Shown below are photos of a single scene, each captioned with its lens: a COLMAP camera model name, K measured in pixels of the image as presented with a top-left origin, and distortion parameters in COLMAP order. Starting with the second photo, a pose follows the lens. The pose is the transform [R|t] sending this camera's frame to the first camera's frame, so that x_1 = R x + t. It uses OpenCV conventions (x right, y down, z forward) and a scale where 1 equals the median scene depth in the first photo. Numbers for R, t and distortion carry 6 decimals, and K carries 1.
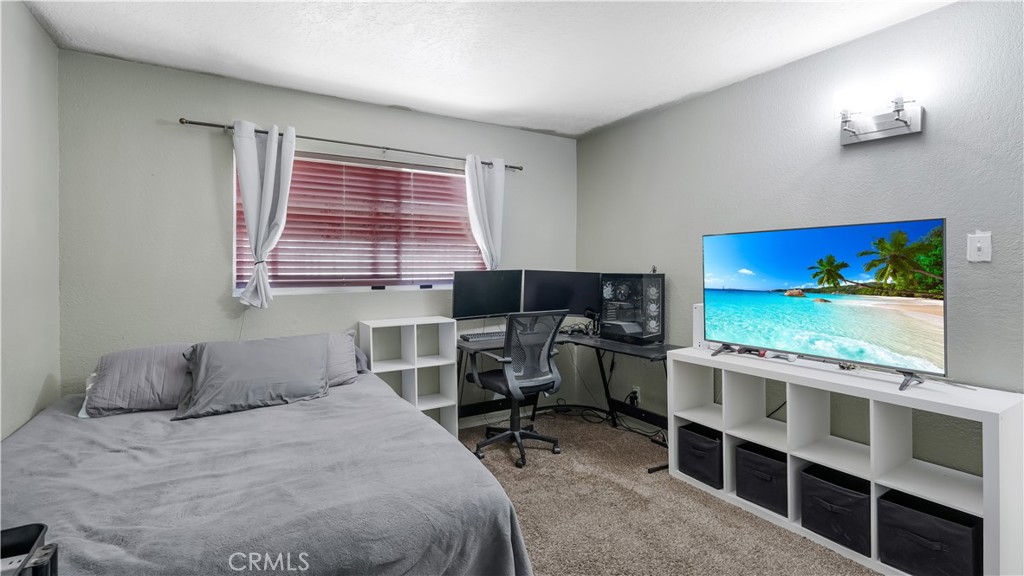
lens RADIAL K [[473.4, 0, 506.1], [0, 473.4, 270.9], [0, 0, 1]] dist [0.001906, 0.001077]
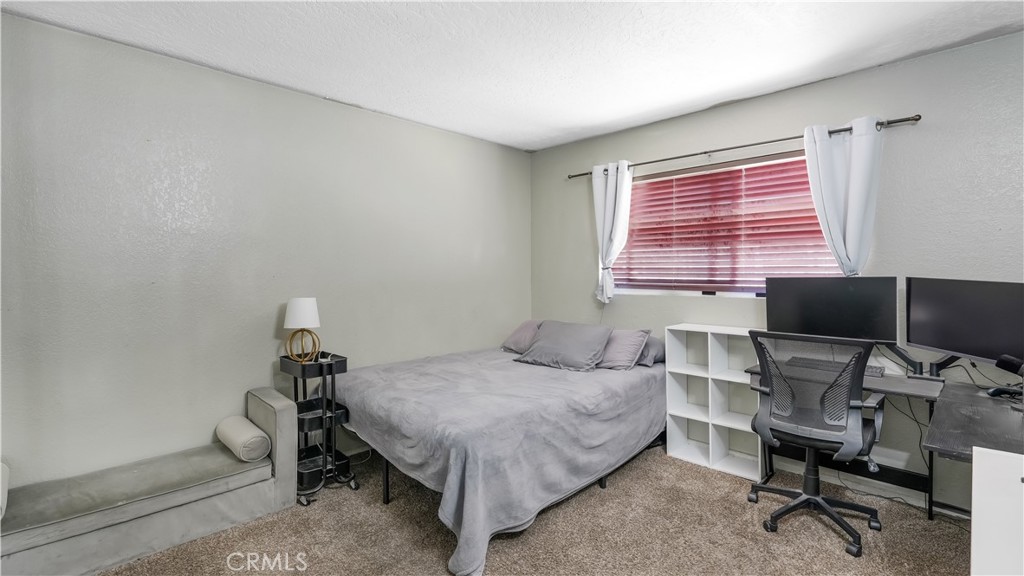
lens RADIAL K [[473.4, 0, 514.2], [0, 473.4, 282.8], [0, 0, 1]] dist [0.001906, 0.001077]
pose [[0.234572, 0.023041, -0.971826, 0.599238], [-0.008476, 0.999730, 0.021657, -0.004289], [0.972062, 0.003157, 0.234704, 0.363804]]
